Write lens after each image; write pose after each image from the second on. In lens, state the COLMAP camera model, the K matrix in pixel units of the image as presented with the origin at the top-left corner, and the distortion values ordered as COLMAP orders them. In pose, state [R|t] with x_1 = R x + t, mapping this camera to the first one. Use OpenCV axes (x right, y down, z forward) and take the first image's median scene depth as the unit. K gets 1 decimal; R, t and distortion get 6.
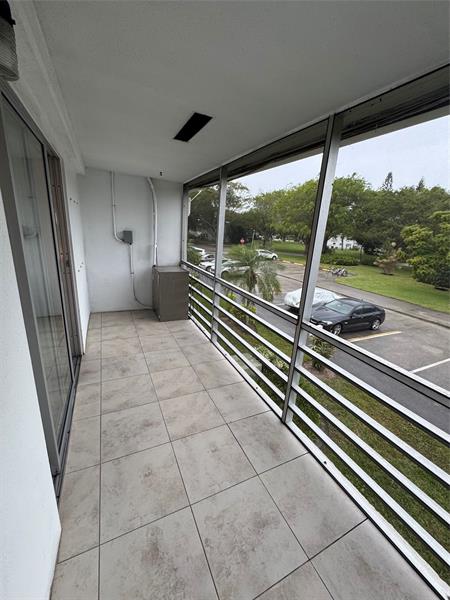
lens RADIAL K [[240.3, 0, 222.2], [0, 240.3, 298.0], [0, 0, 1]] dist [-0.000269, -0.000301]
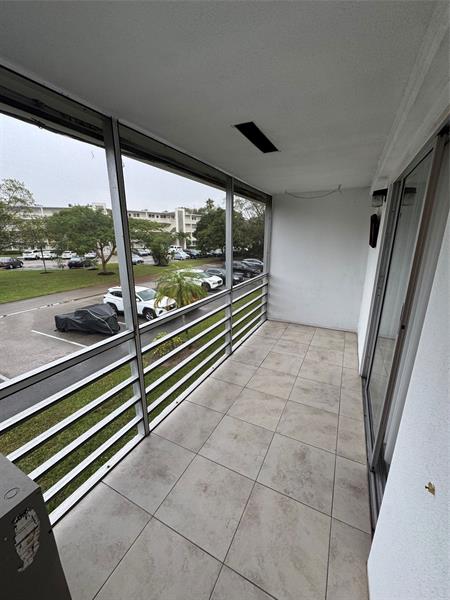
lens RADIAL K [[240.3, 0, 222.4], [0, 240.3, 303.1], [0, 0, 1]] dist [-0.000269, -0.000301]
pose [[-0.601259, -0.274353, 0.750479, -0.708421], [0.187497, 0.864545, 0.466269, -0.470596], [-0.776745, 0.421061, -0.468375, 1.396545]]
